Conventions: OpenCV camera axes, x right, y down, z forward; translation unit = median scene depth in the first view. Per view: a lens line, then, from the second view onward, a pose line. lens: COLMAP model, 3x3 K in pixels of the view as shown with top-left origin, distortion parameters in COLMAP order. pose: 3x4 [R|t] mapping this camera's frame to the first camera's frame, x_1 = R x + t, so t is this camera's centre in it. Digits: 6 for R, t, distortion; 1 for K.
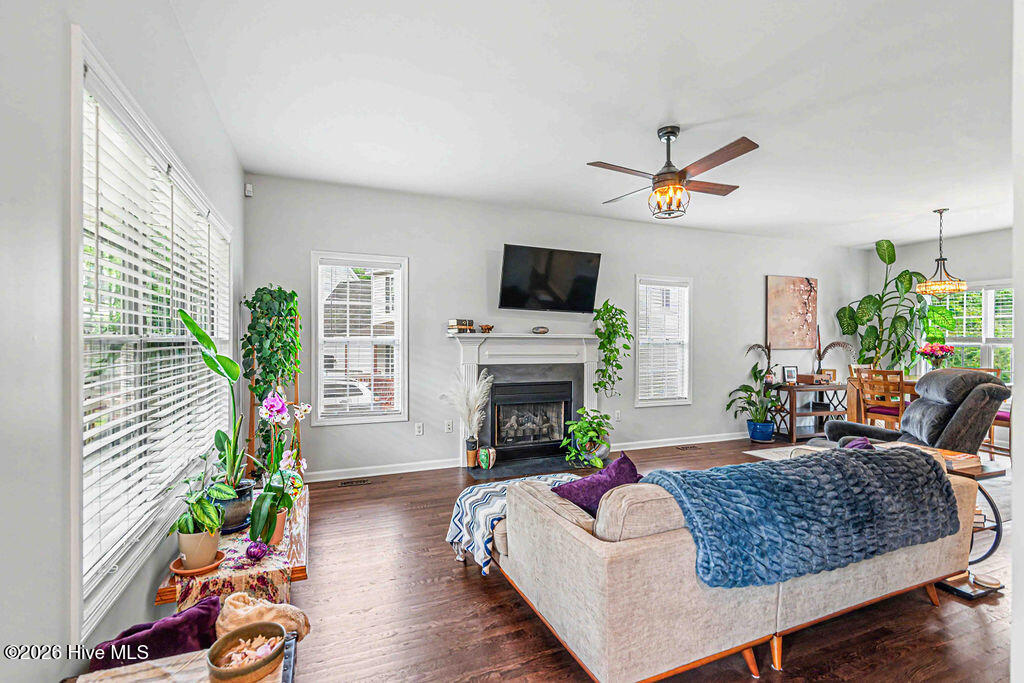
lens RADIAL K [[476.9, 0, 537.5], [0, 476.9, 348.8], [0, 0, 1]] dist [0.012454, -0.003254]
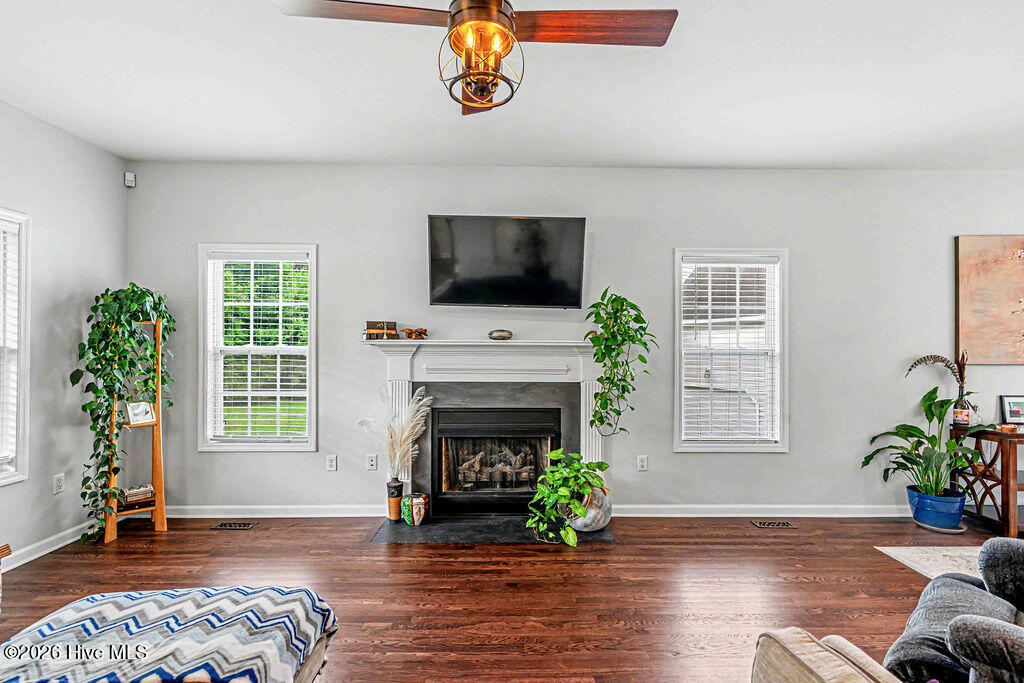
lens RADIAL K [[510.9, 0, 508.7], [0, 510.9, 347.0], [0, 0, 1]] dist [0.011794, 0.000135]
pose [[0.920639, -0.001979, -0.390410, 0.335736], [-0.006168, 0.999789, -0.019613, -0.006525], [0.390367, 0.020465, 0.920432, 0.329999]]
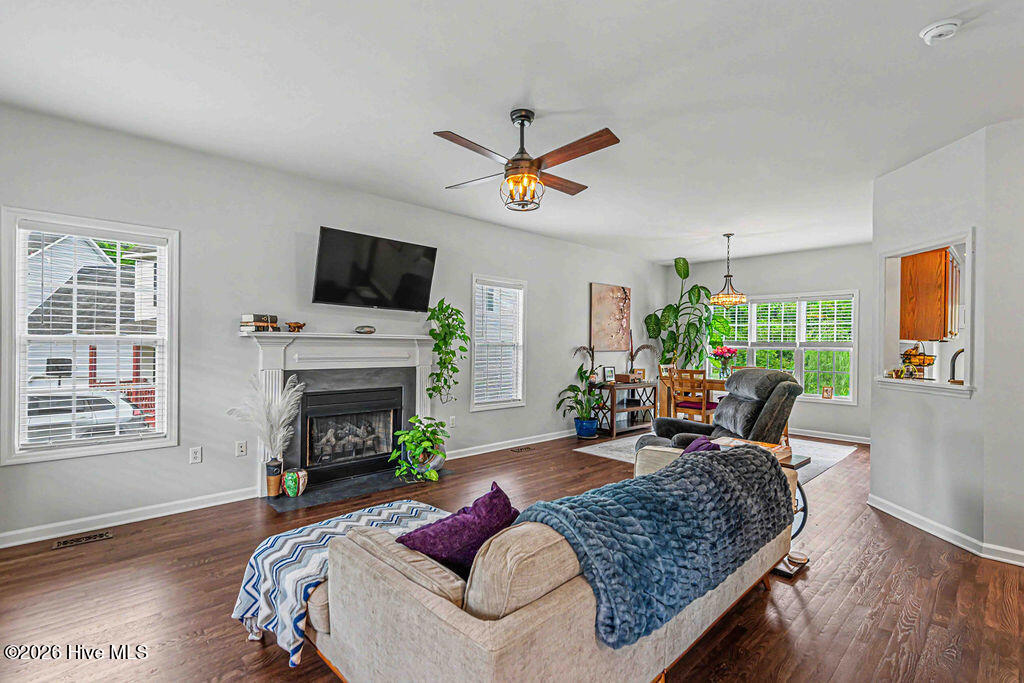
lens RADIAL K [[476.9, 0, 553.7], [0, 476.9, 345.9], [0, 0, 1]] dist [0.012454, -0.003254]
pose [[0.924618, 0.004240, 0.380872, -0.008621], [-0.000496, 0.999951, -0.009929, -0.000872], [-0.380895, 0.008992, 0.924575, 0.059687]]
